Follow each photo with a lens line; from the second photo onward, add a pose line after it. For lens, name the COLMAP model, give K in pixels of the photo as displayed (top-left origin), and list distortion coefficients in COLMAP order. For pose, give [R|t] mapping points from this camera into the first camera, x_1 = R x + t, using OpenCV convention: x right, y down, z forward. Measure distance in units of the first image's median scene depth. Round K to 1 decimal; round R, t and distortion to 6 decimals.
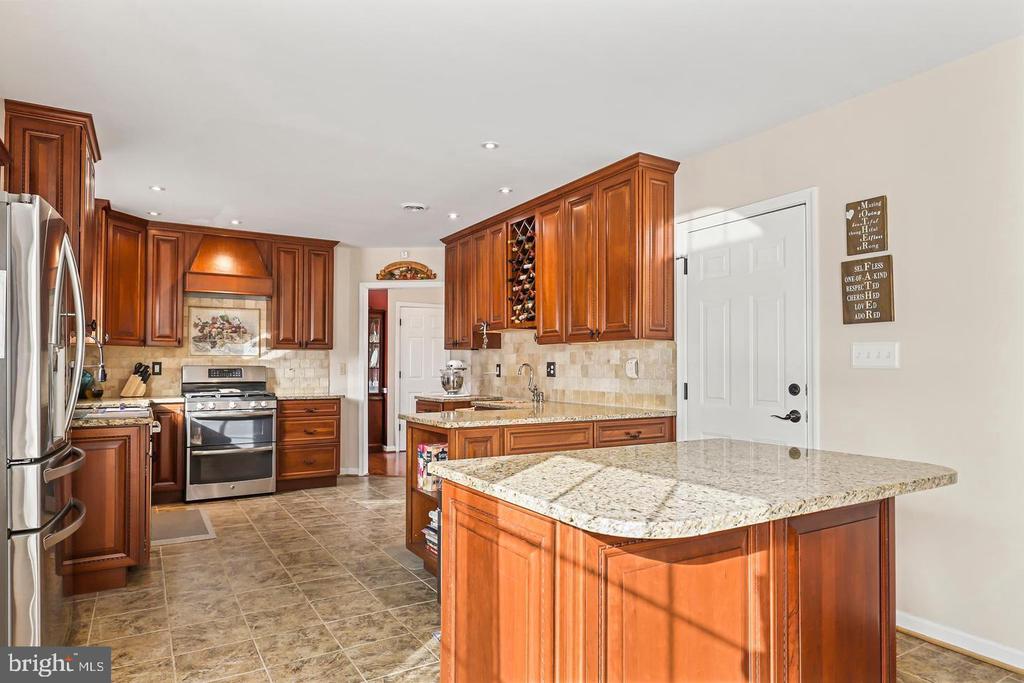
lens RADIAL K [[617.7, 0, 512.5], [0, 617.7, 350.4], [0, 0, 1]] dist [-0.009377, 0.001228]
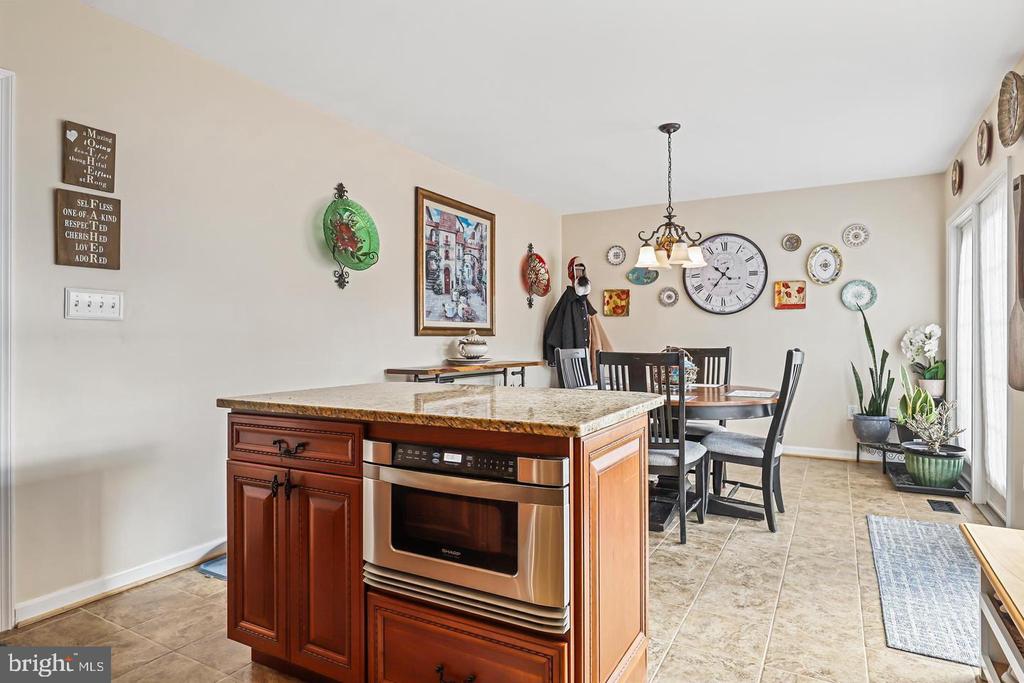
lens RADIAL K [[592.3, 0, 511.9], [0, 592.3, 338.4], [0, 0, 1]] dist [-0.005407, -0.001263]
pose [[-0.495461, -0.002004, 0.868628, -0.260462], [-0.017080, 0.999826, -0.007435, 0.030025], [-0.868462, -0.018520, -0.495409, 0.505225]]
